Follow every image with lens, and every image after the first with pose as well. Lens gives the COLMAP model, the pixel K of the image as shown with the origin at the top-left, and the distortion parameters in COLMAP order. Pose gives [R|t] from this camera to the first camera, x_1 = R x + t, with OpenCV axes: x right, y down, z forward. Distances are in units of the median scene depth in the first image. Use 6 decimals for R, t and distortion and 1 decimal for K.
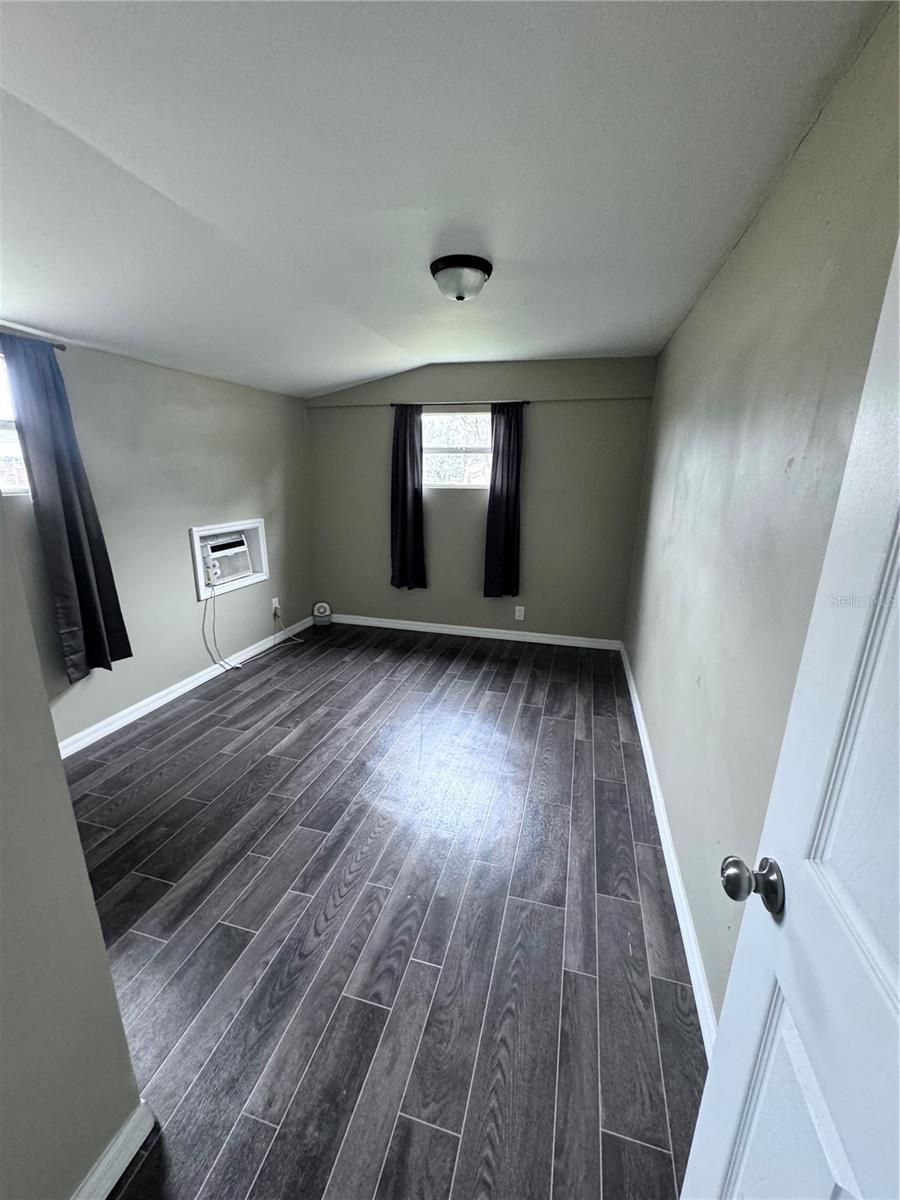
lens RADIAL K [[477.8, 0, 444.7], [0, 477.8, 600.1], [0, 0, 1]] dist [-0.002265, 0.000304]
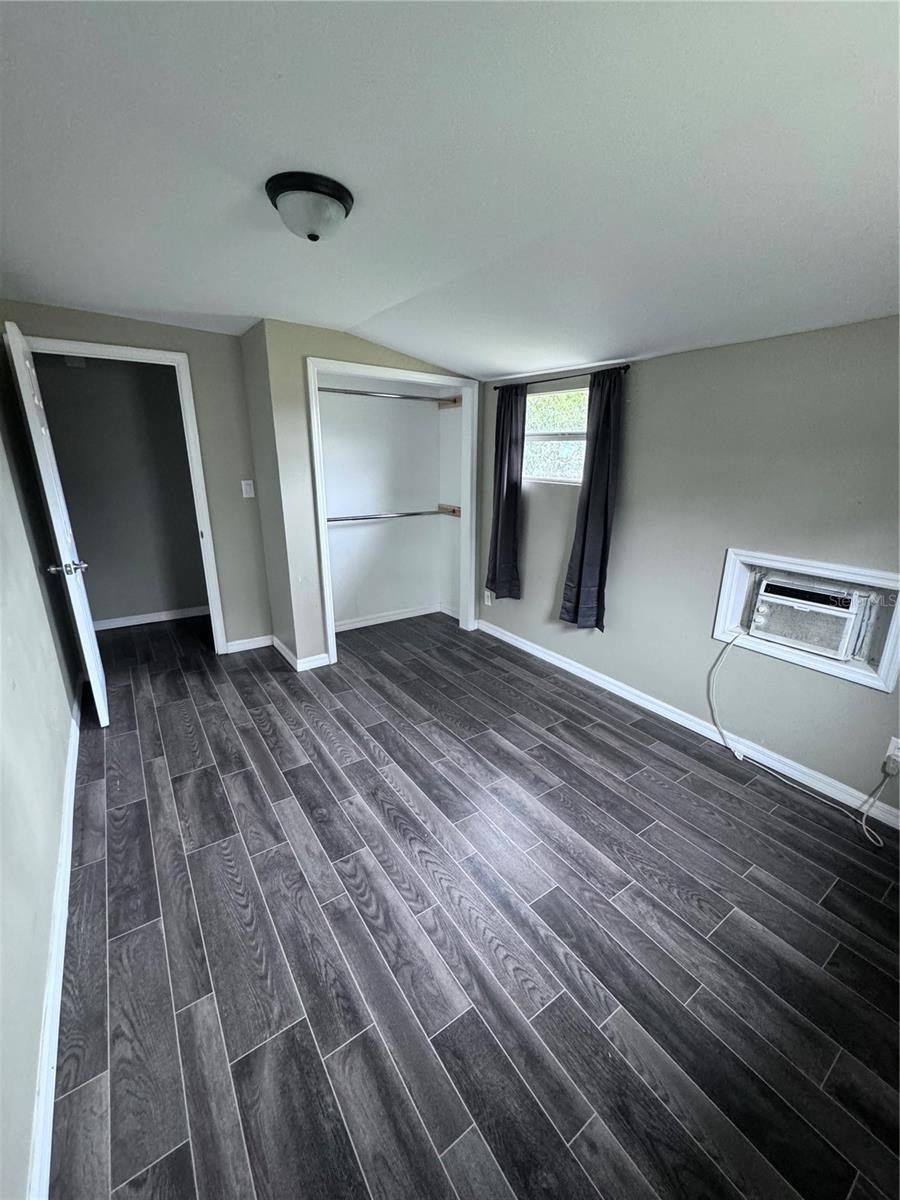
lens RADIAL K [[477.8, 0, 464.4], [0, 477.8, 619.0], [0, 0, 1]] dist [-0.002265, 0.000304]
pose [[-0.618677, 0.233201, -0.750238, 0.367481], [-0.227999, 0.860542, 0.455505, -0.325461], [0.751835, 0.452864, -0.479227, 1.174012]]
